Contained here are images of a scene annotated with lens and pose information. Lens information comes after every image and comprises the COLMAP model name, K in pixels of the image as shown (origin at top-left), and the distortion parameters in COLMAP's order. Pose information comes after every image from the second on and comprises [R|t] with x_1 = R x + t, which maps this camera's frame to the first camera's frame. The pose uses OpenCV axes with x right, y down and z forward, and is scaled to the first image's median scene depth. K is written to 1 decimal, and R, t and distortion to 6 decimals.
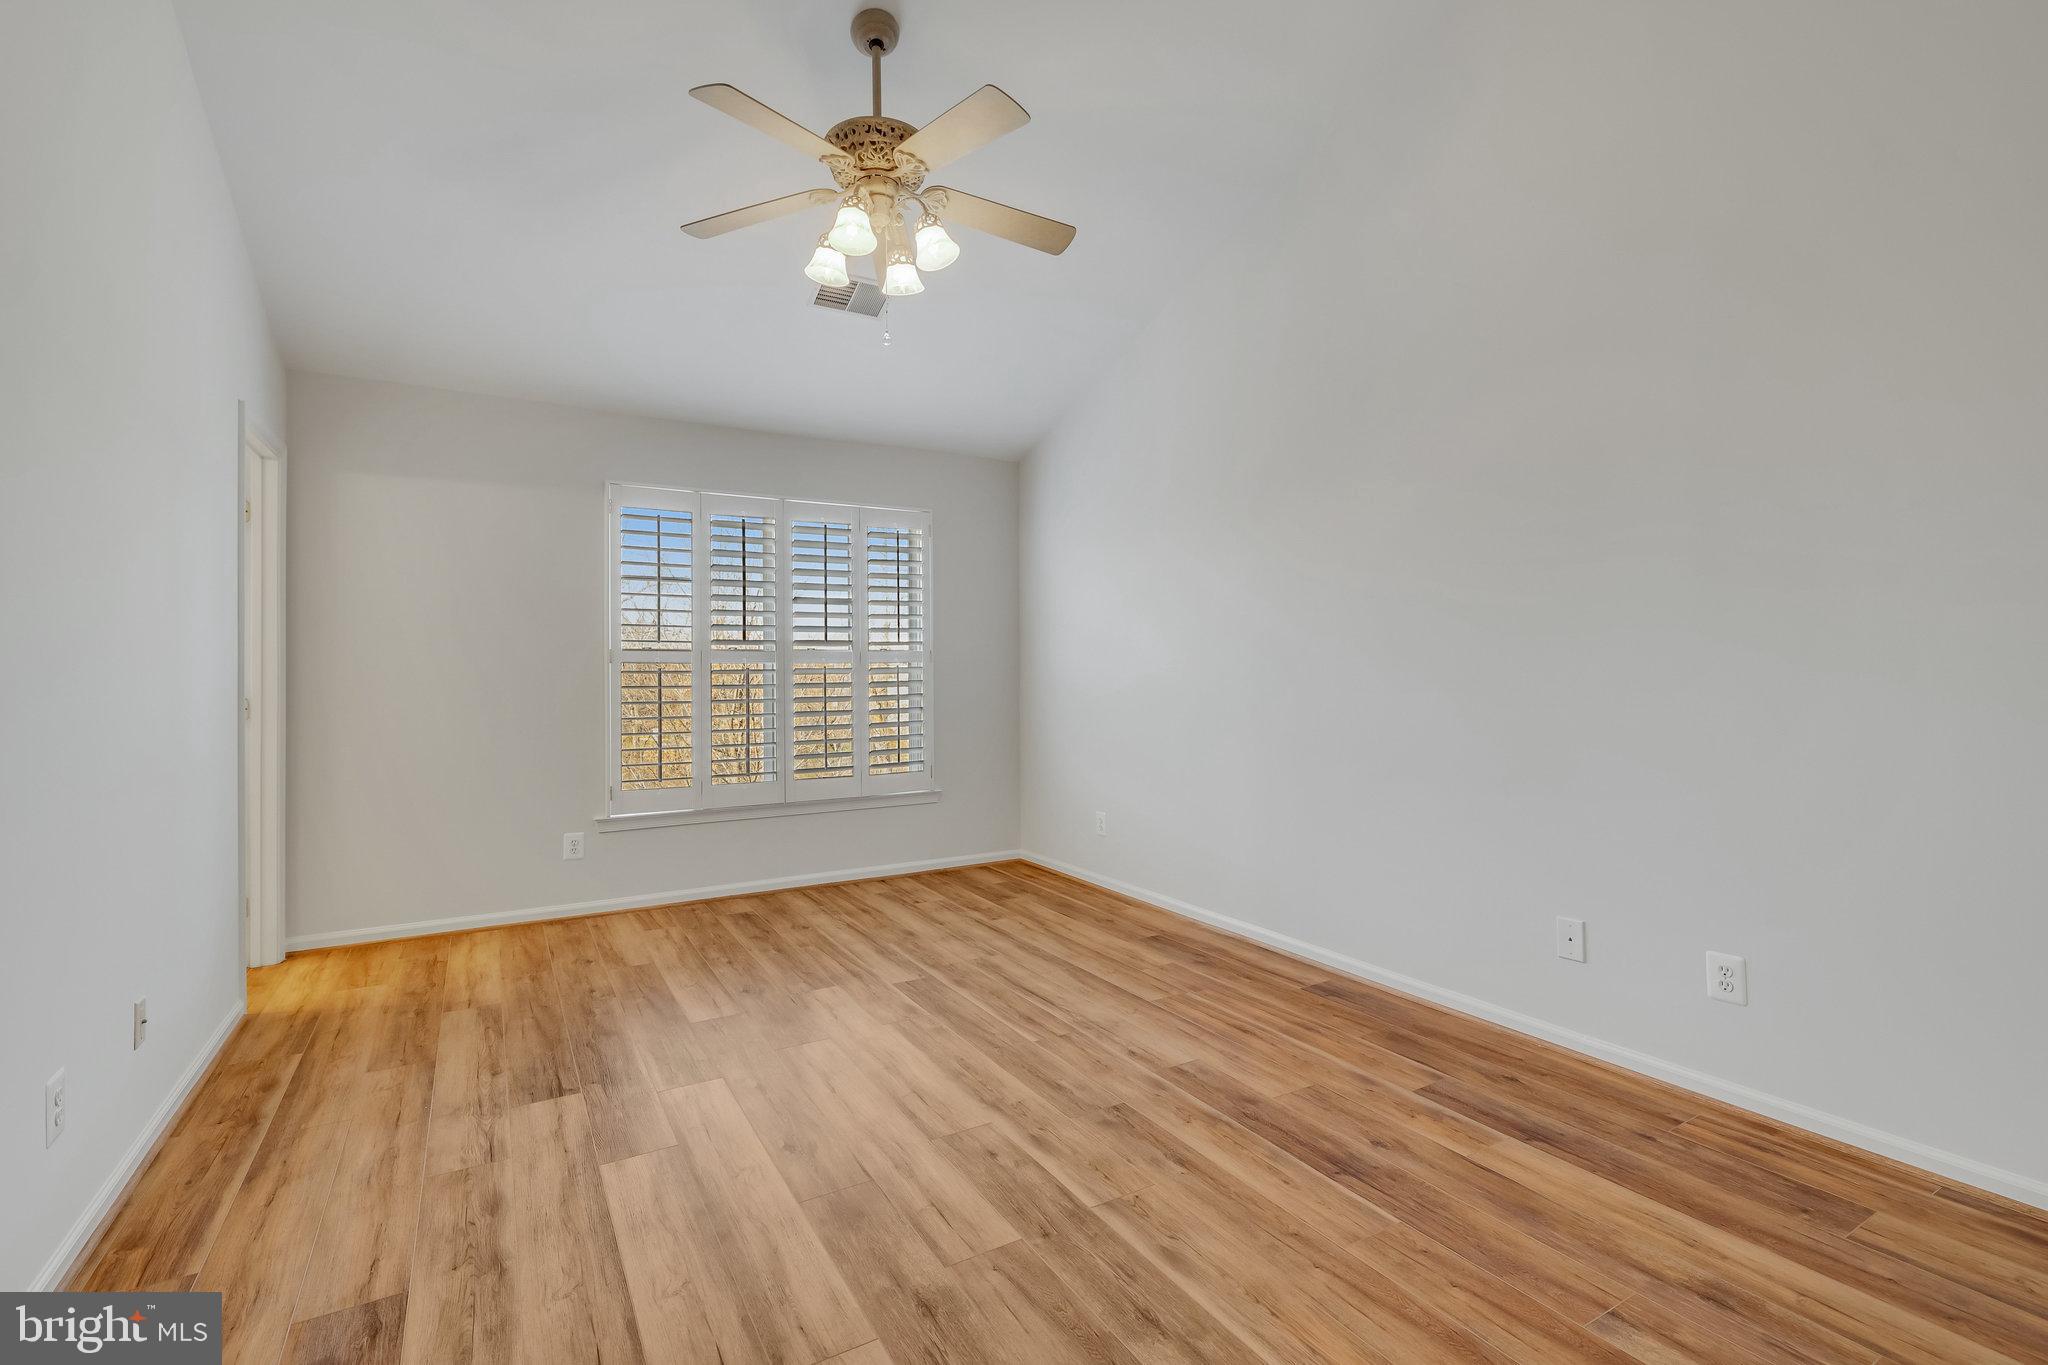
lens RADIAL K [[940.3, 0, 1060.3], [0, 940.3, 661.9], [0, 0, 1]] dist [-0.001246, -0.000249]
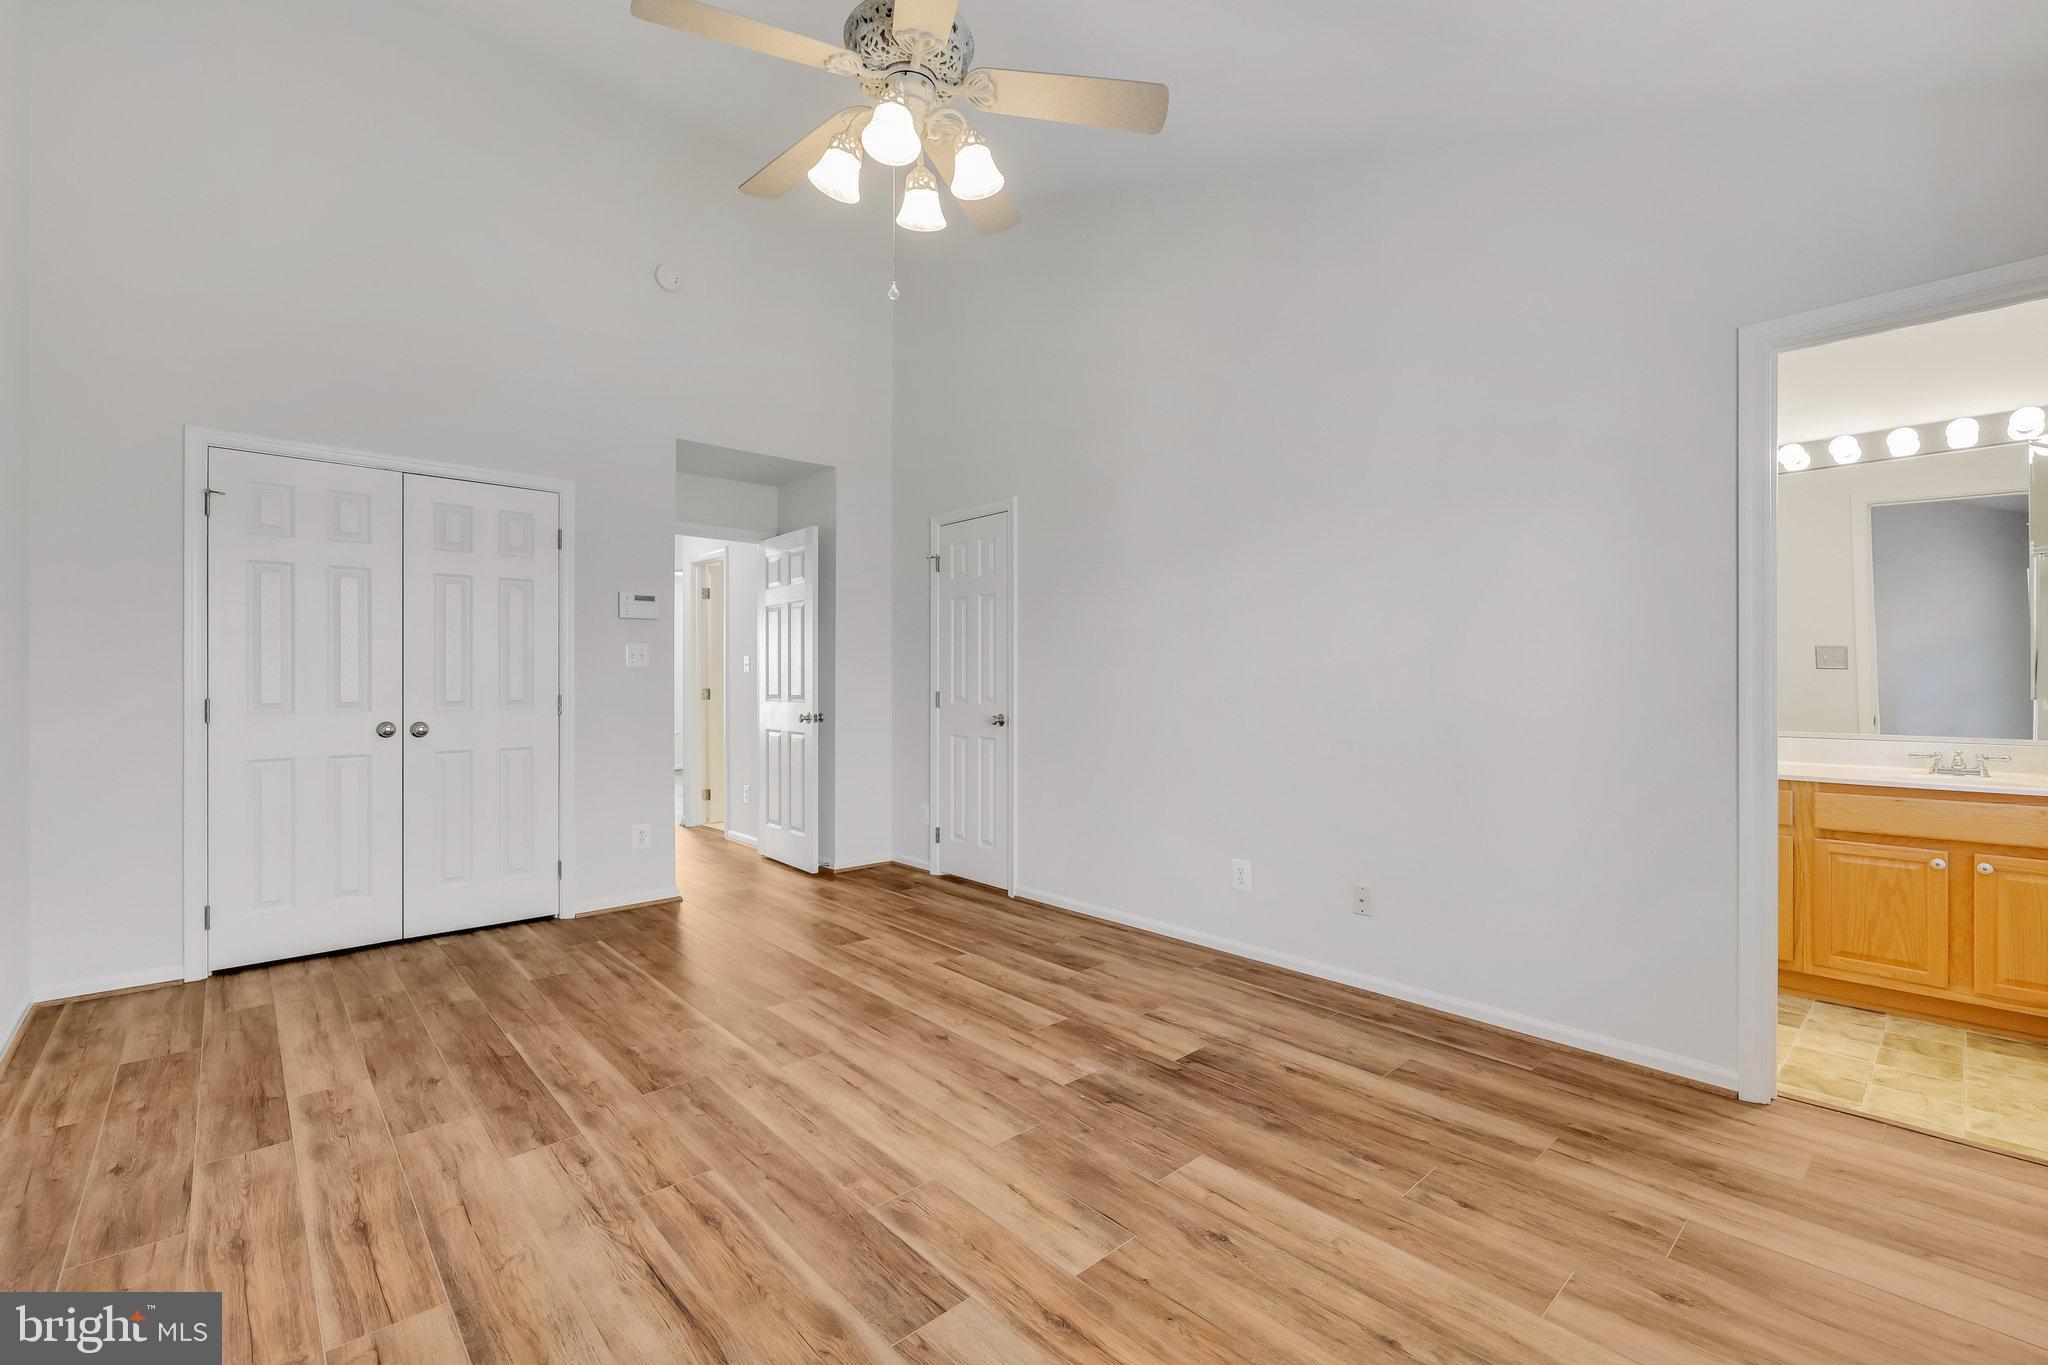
lens RADIAL K [[891.8, 0, 1020.8], [0, 891.8, 675.7], [0, 0, 1]] dist [-0.000464, -0.000252]
pose [[-0.987017, 0.005207, -0.160533, -0.149142], [0.006973, 0.999921, -0.010445, 0.025473], [0.160466, -0.011429, -0.986975, 1.655553]]
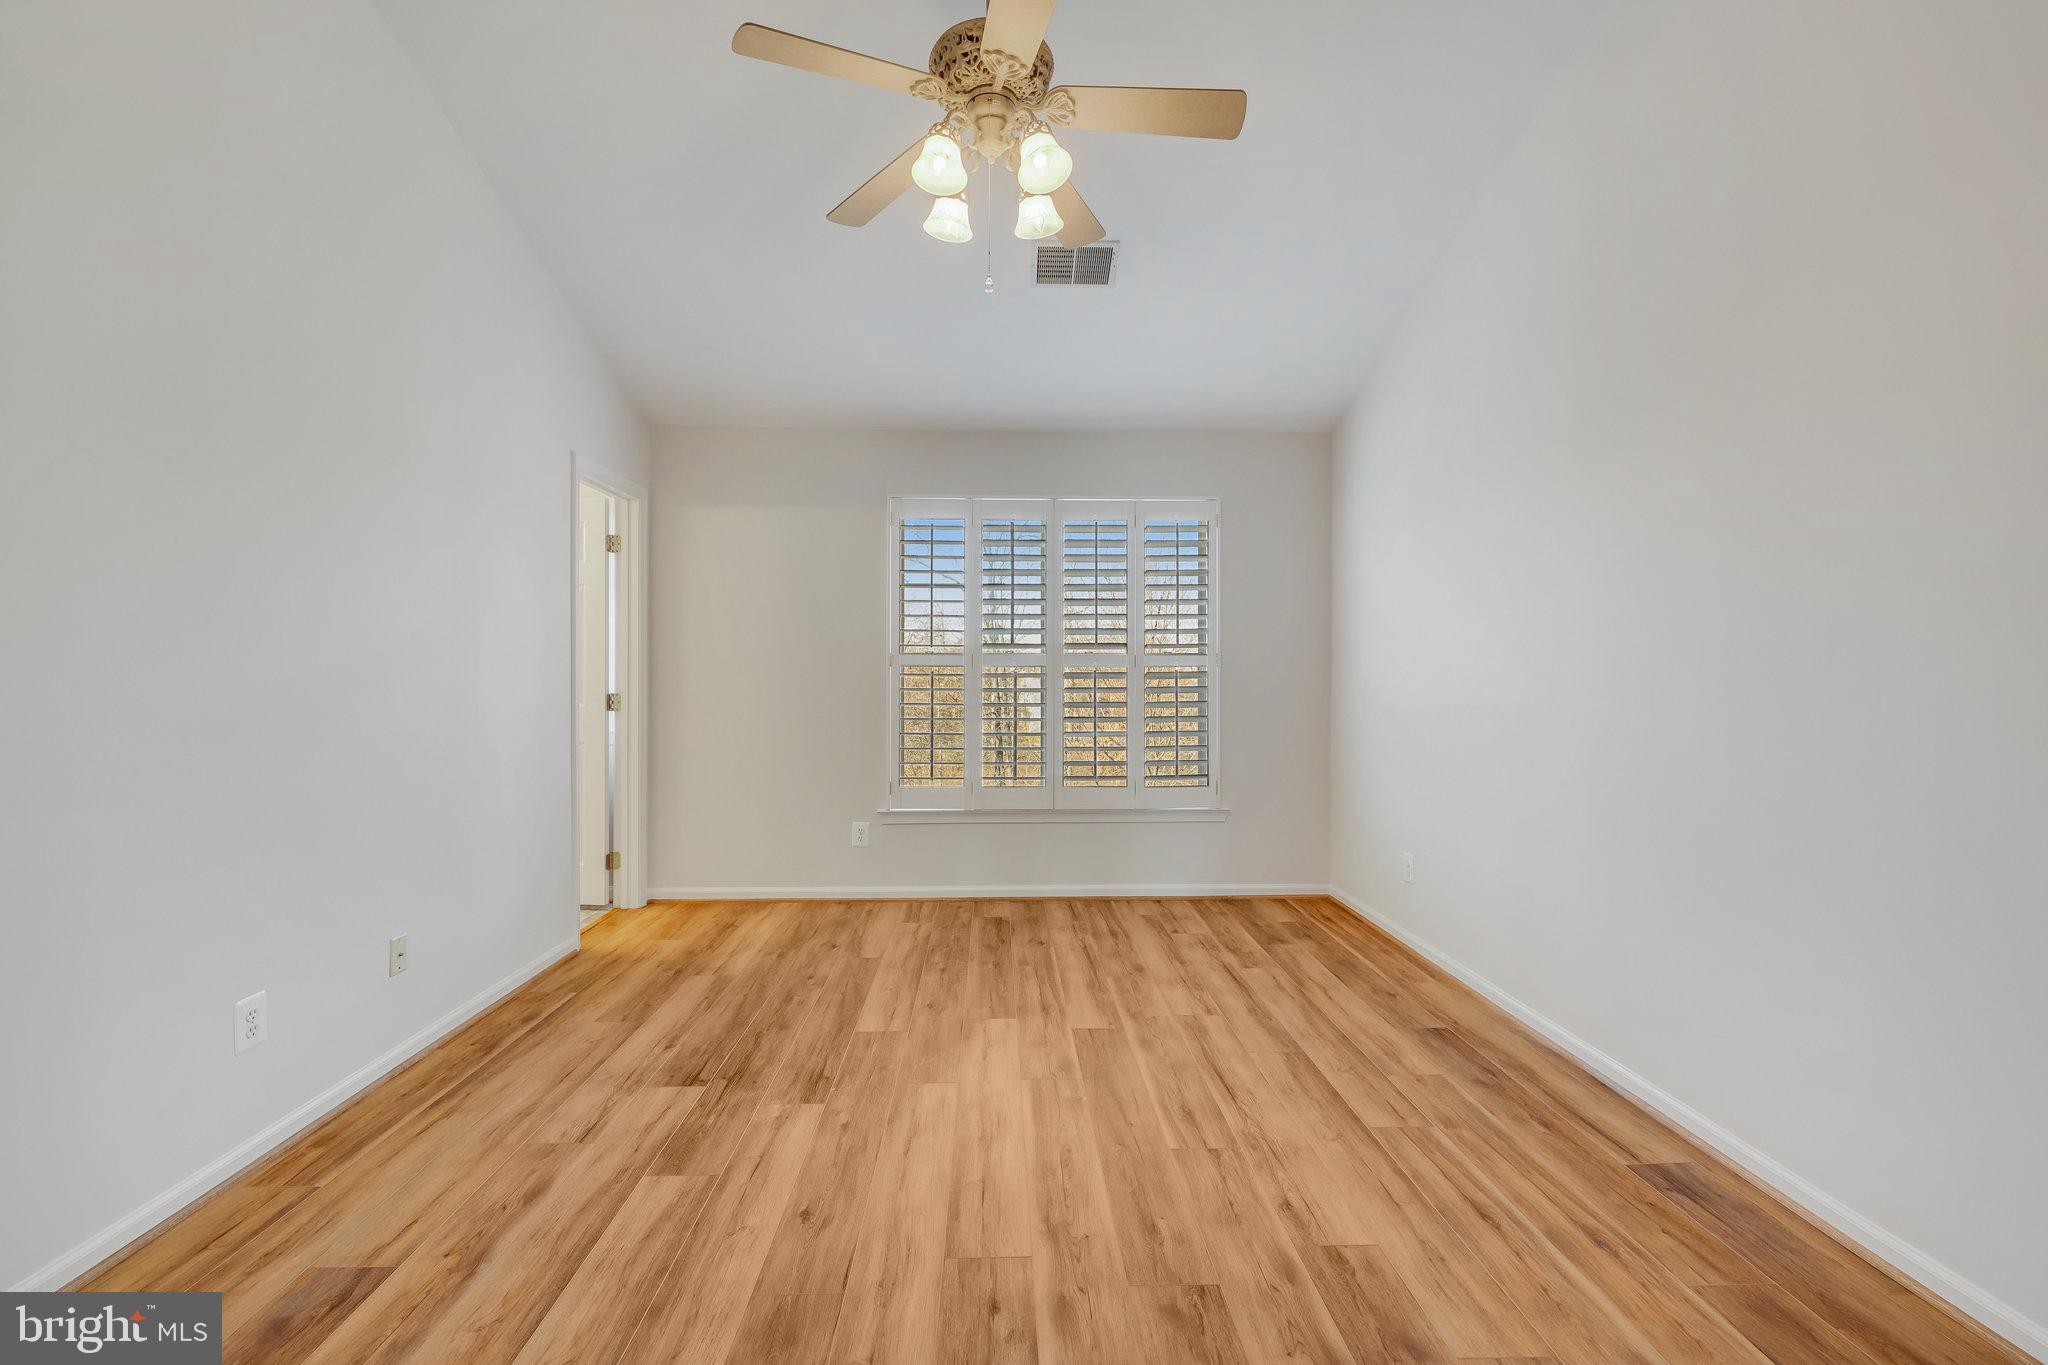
lens RADIAL K [[891.8, 0, 1020.8], [0, 891.8, 675.7], [0, 0, 1]] dist [-0.000464, -0.000252]
pose [[0.864126, 0.007398, -0.503221, 0.224828], [-0.002544, 0.999943, 0.010332, 0.001742], [0.503269, -0.007648, 0.864096, 0.284468]]
